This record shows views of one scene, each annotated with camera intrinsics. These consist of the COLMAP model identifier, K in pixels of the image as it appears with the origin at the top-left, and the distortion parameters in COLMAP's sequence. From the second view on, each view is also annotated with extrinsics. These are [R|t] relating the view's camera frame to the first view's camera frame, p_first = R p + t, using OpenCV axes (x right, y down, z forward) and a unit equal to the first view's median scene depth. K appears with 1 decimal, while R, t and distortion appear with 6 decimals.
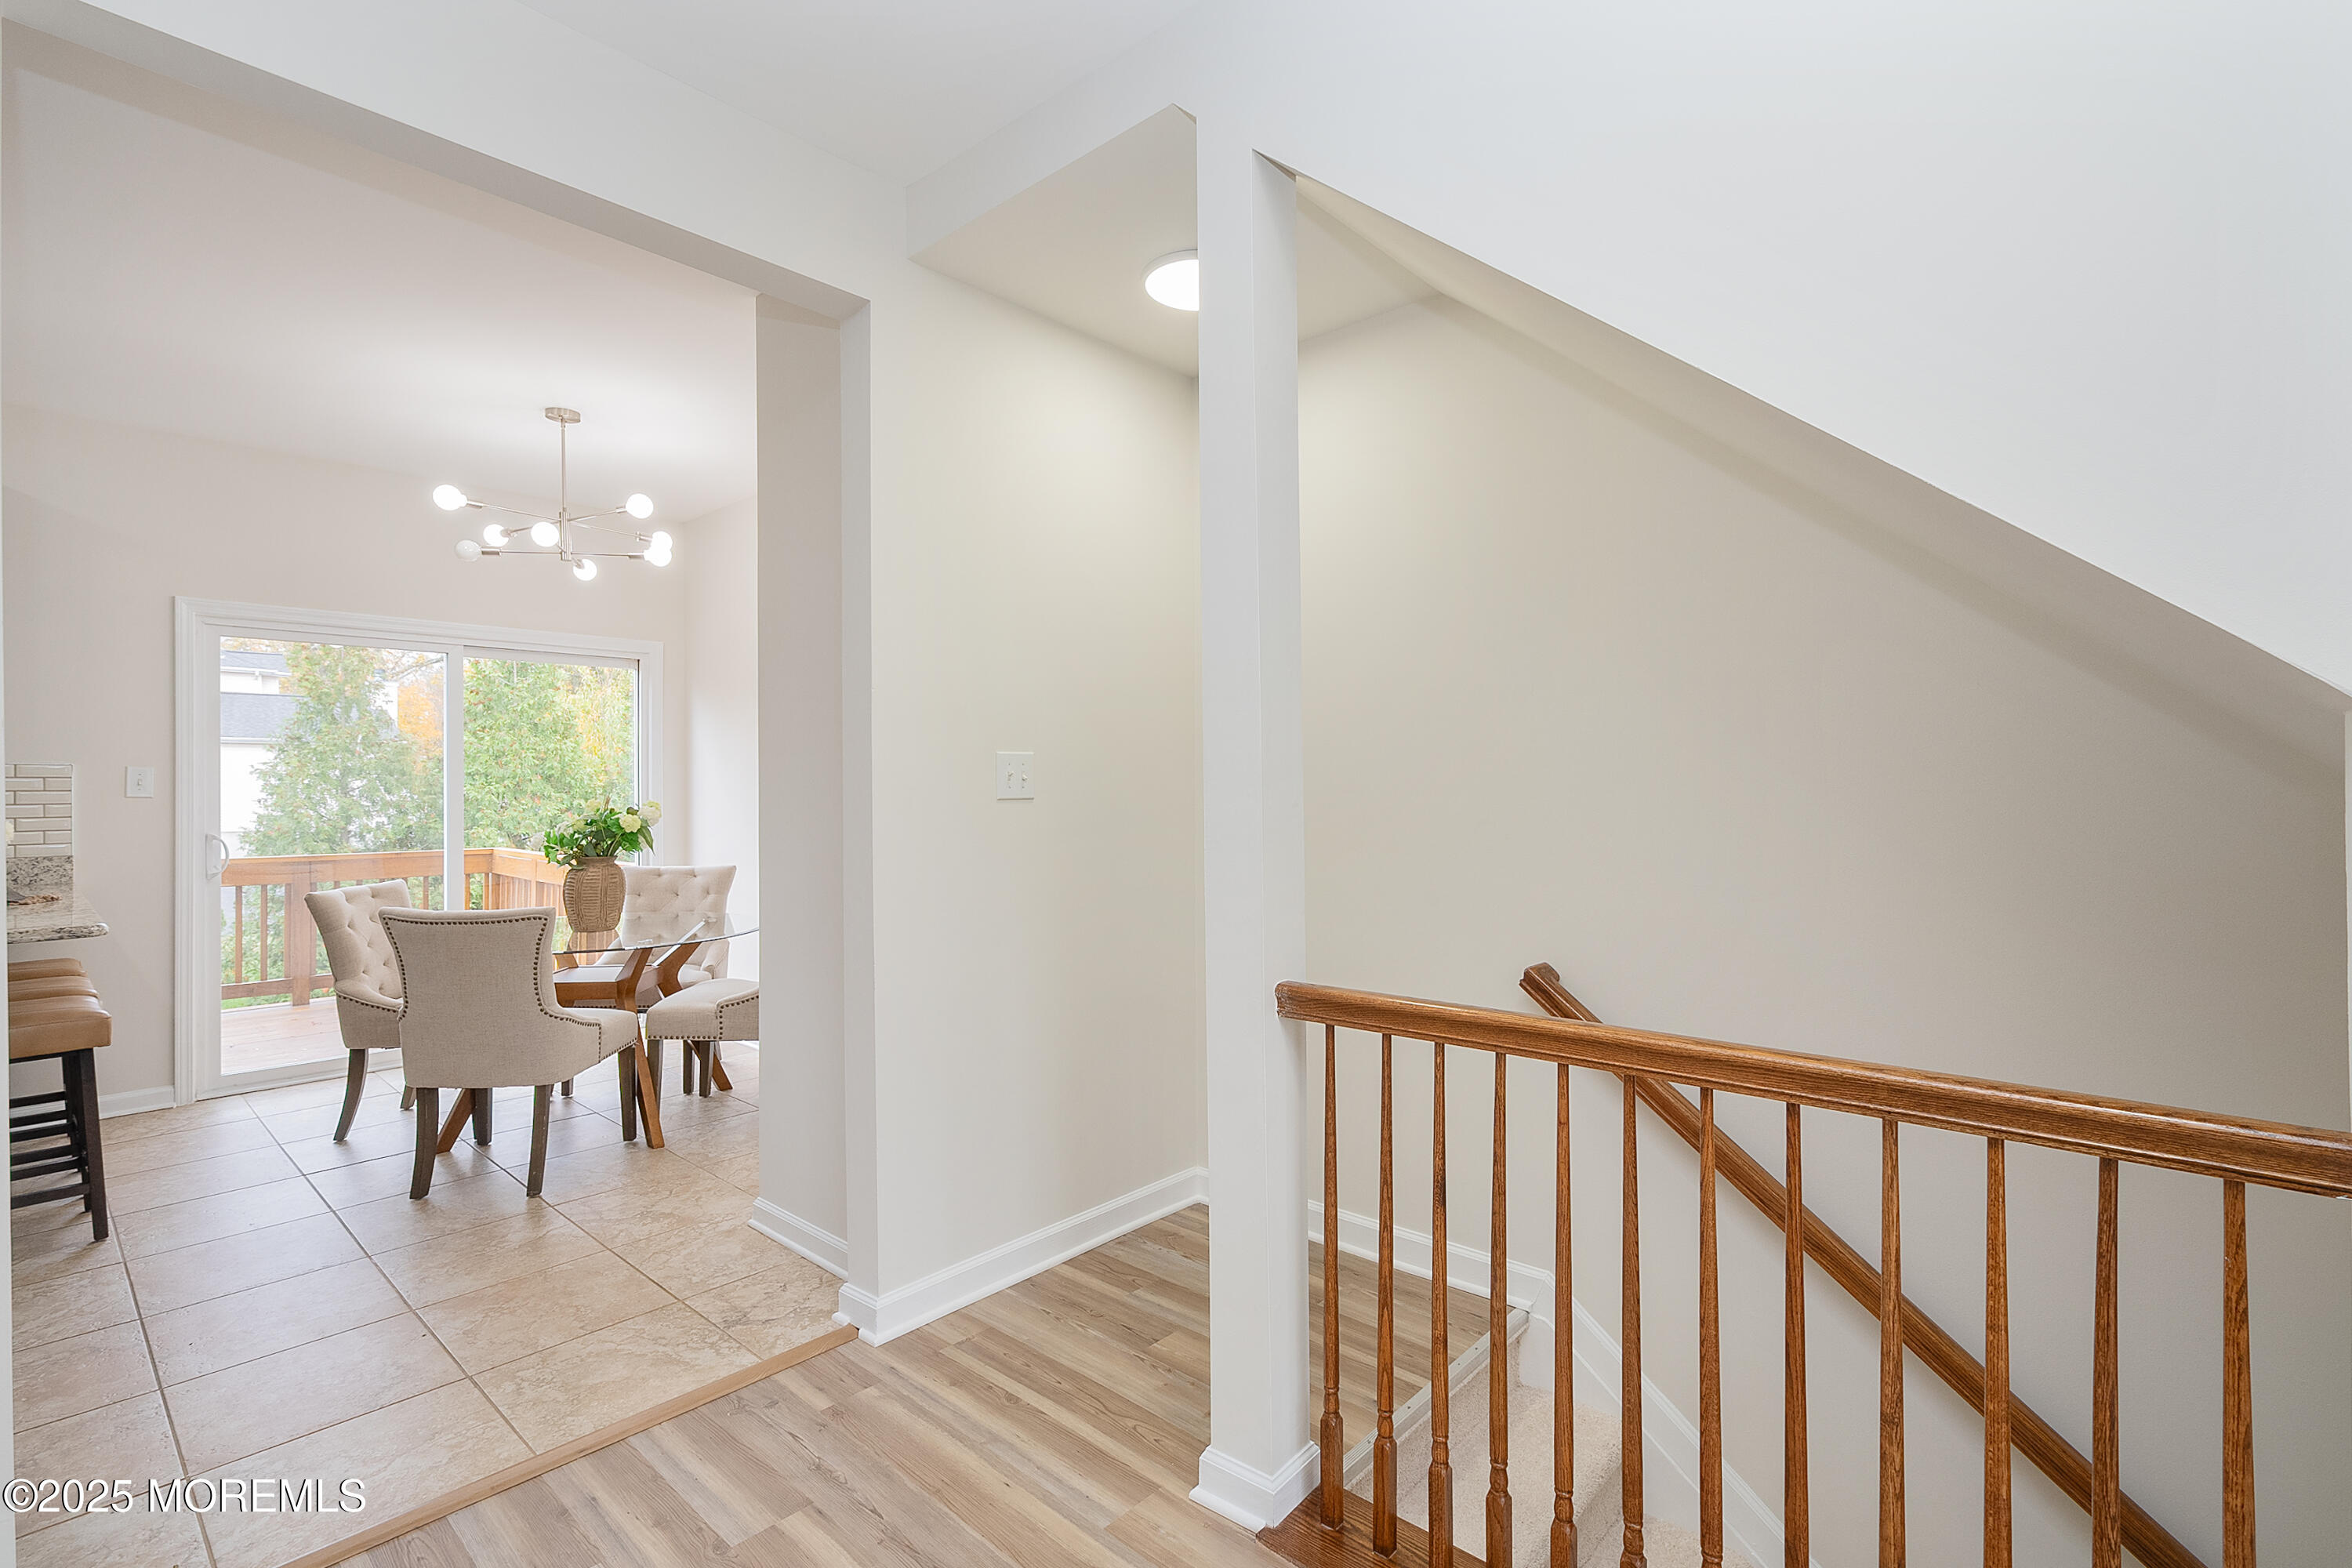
lens RADIAL K [[1068.0, 0, 1173.8], [0, 1068.0, 780.6], [0, 0, 1]] dist [-0.002955, 0.000700]
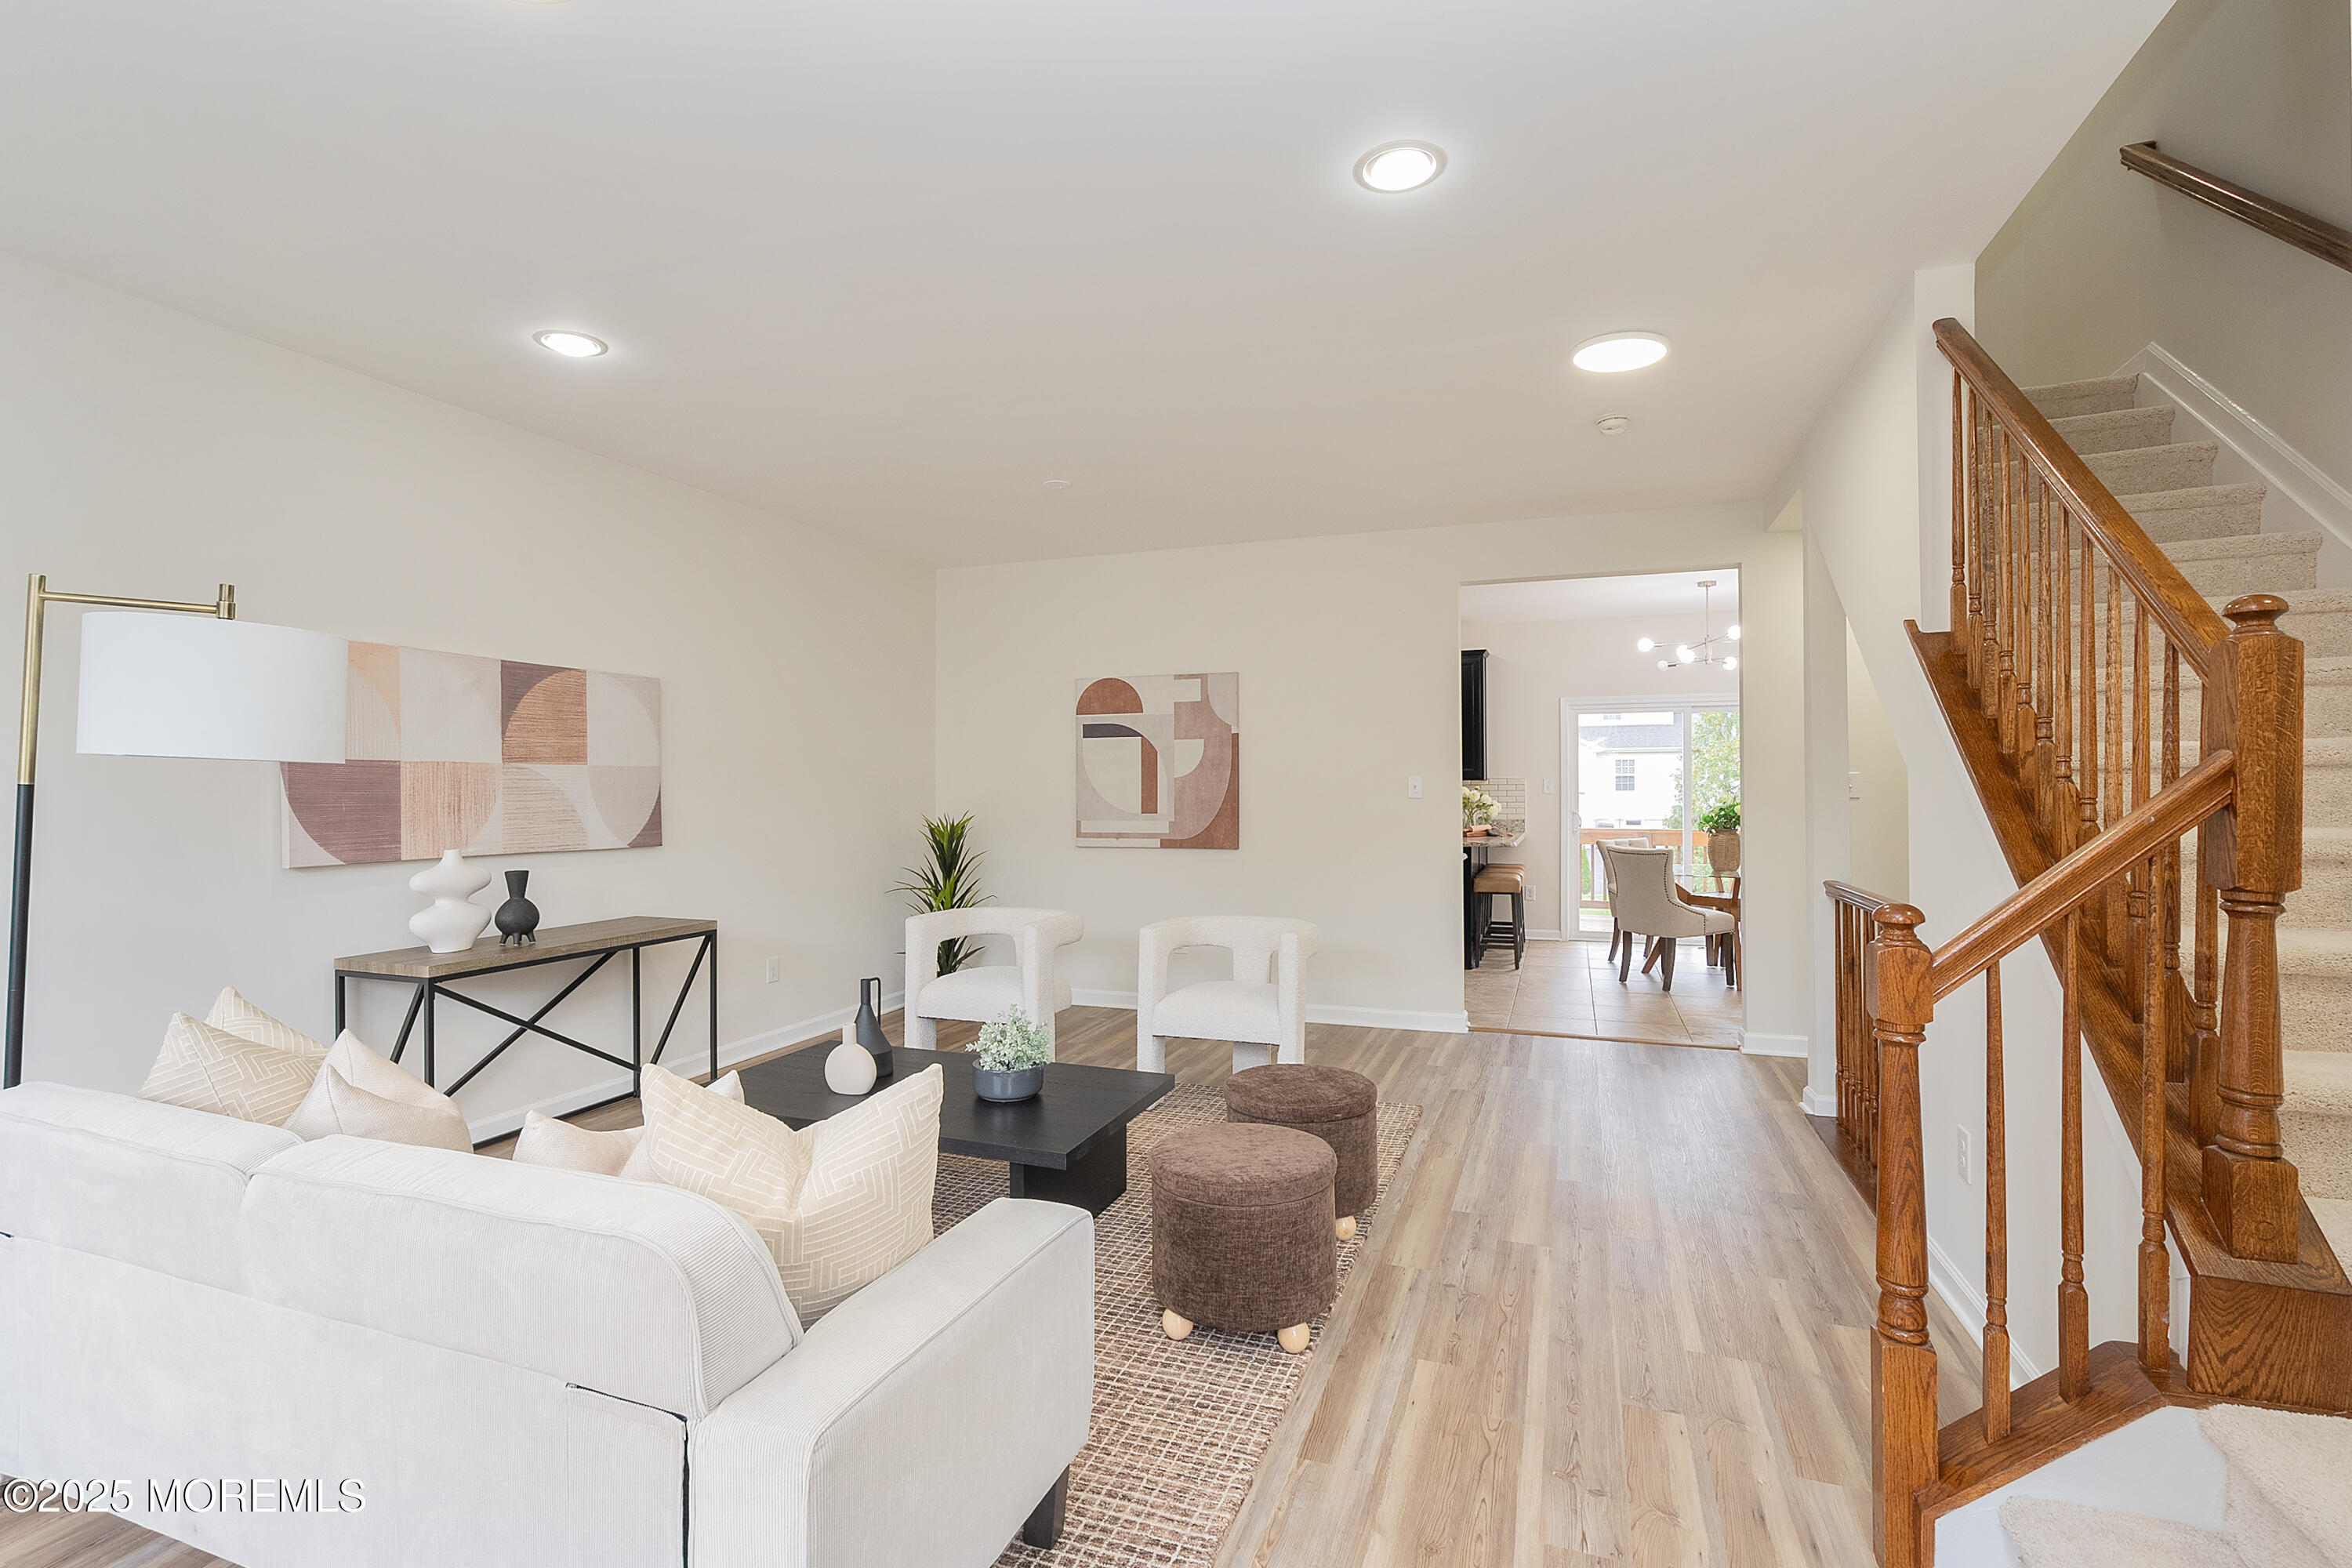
lens RADIAL K [[1068.0, 0, 1176.1], [0, 1068.0, 789.9], [0, 0, 1]] dist [-0.002955, 0.000700]
pose [[0.372337, 0.004761, -0.928086, 0.698217], [0.004649, 0.999965, 0.006995, -0.009538], [0.928086, -0.006920, 0.372301, -0.461251]]
